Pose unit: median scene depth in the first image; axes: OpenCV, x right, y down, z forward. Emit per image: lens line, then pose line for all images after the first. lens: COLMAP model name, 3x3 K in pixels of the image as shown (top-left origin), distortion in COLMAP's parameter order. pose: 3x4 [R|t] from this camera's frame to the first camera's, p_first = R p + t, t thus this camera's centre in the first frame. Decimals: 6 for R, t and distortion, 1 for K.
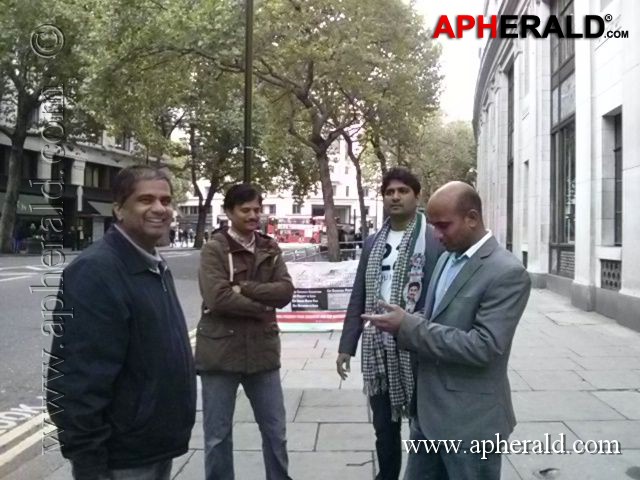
lens RADIAL K [[580.1, 0, 317.7], [0, 580.1, 218.2], [0, 0, 1]] dist [0.090448, -0.000648]
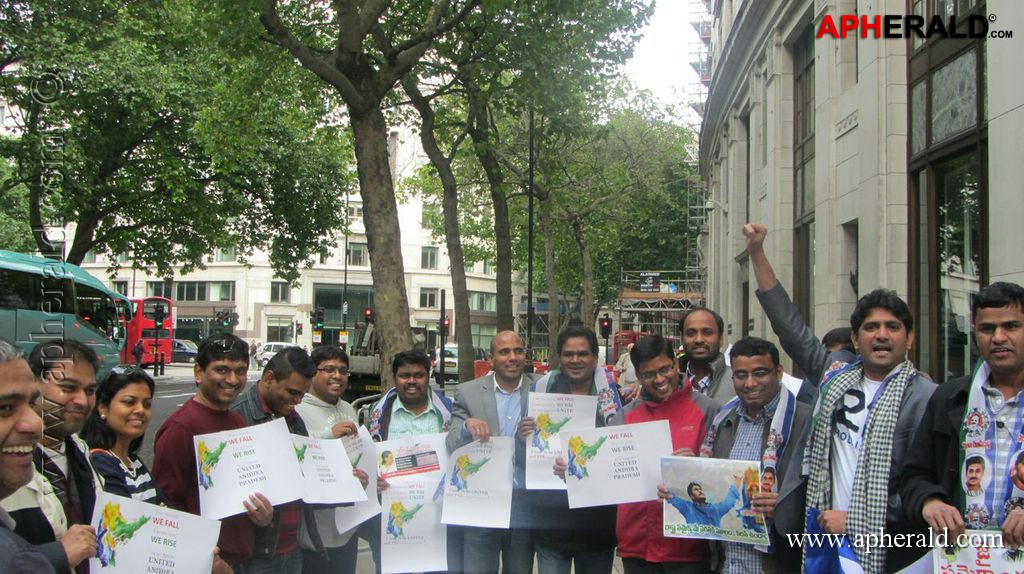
lens RADIAL K [[1147.1, 0, 537.3], [0, 1147.1, 286.0], [0, 0, 1]] dist [-0.093374, 0.006654]
pose [[0.982896, 0.012231, 0.183756, -0.008018], [-0.007969, 0.999682, -0.023918, -0.001721], [-0.183990, 0.022045, 0.982681, 0.197808]]
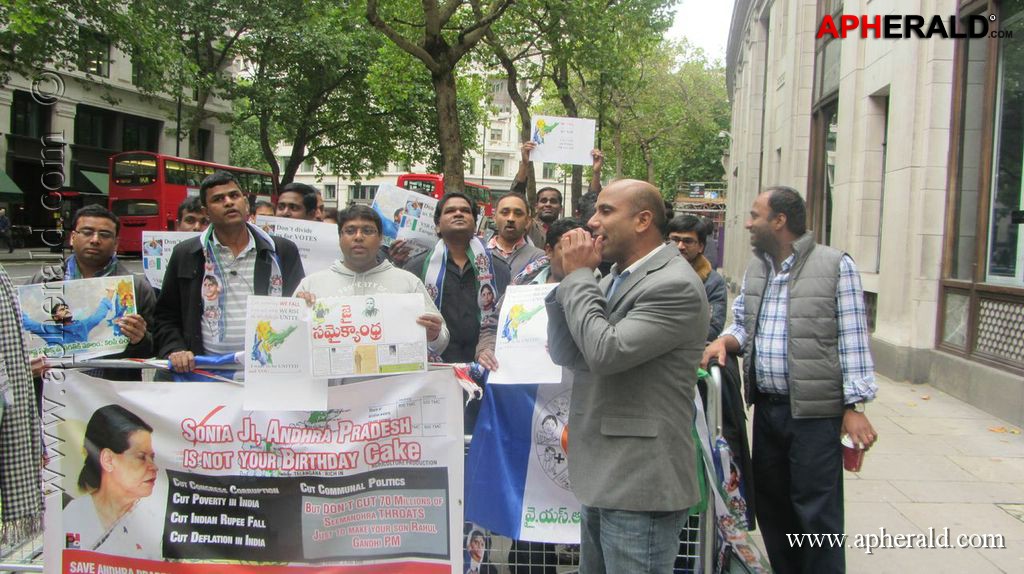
lens RADIAL K [[843.7, 0, 523.2], [0, 843.7, 269.6], [0, 0, 1]] dist [-0.033055, 0.004749]
pose [[0.998395, 0.022718, 0.051878, 0.021261], [-0.026314, 0.997220, 0.069718, 0.000559], [-0.050150, -0.070971, 0.996217, 0.146676]]
